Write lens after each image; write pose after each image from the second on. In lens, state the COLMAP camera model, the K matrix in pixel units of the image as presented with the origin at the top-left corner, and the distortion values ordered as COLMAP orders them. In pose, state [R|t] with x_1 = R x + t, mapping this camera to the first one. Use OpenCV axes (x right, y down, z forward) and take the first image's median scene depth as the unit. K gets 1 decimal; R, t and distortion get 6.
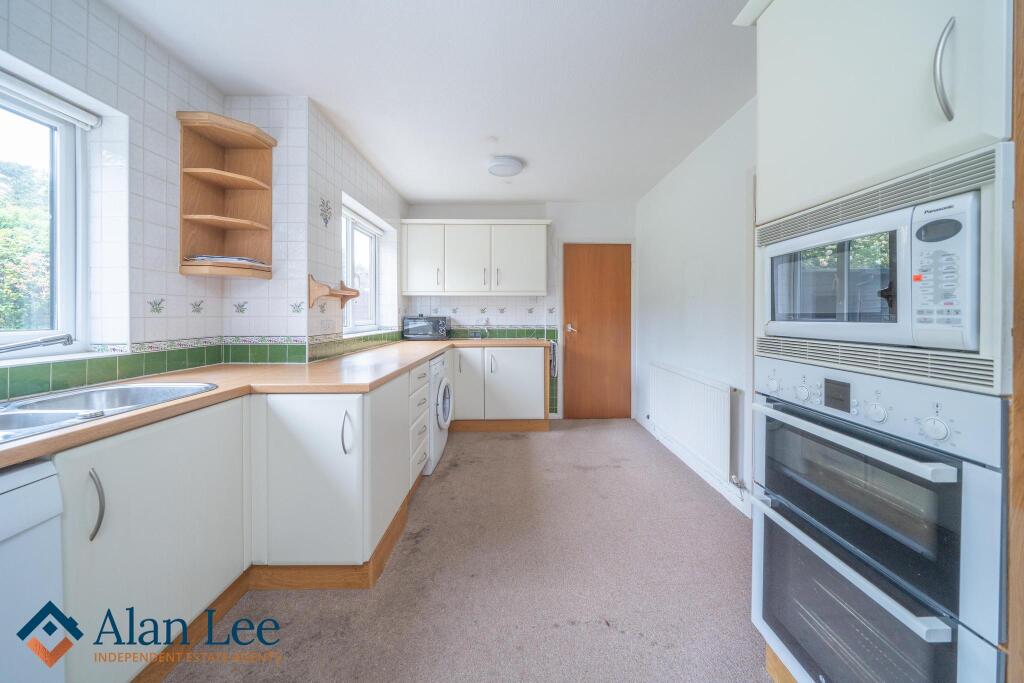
lens RADIAL K [[358.1, 0, 521.4], [0, 358.1, 316.3], [0, 0, 1]] dist [0.000637, 0.000005]
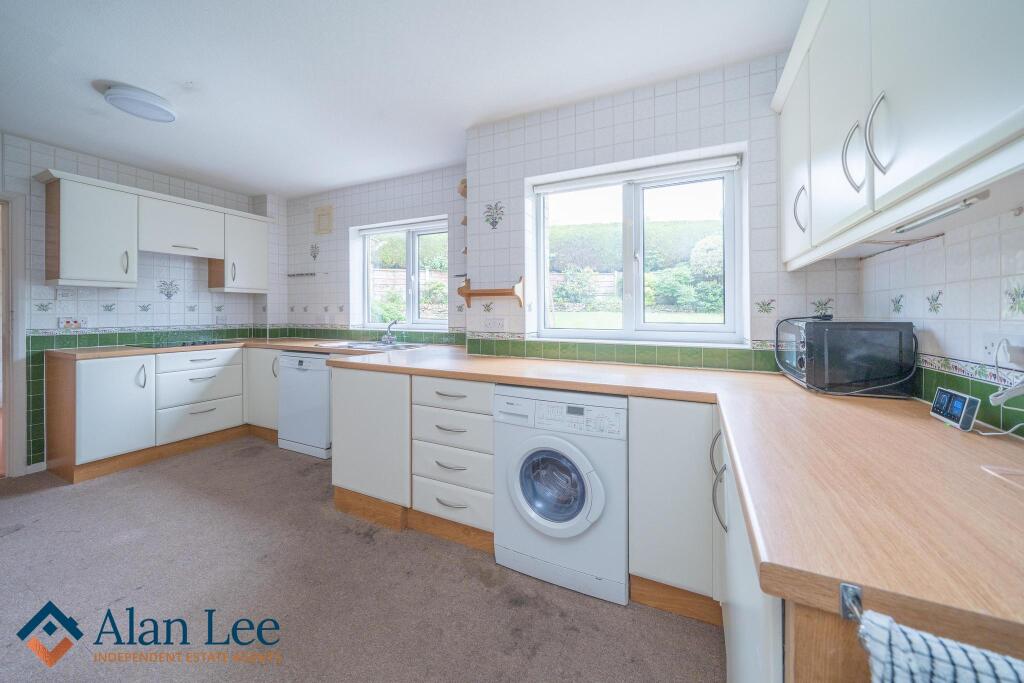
lens RADIAL K [[358.1, 0, 530.3], [0, 358.1, 314.1], [0, 0, 1]] dist [0.000637, 0.000005]
pose [[-0.436509, 0.002210, -0.899697, 0.302059], [-0.001749, 0.999993, 0.003305, -0.011178], [0.899698, 0.003016, -0.436502, 1.340009]]
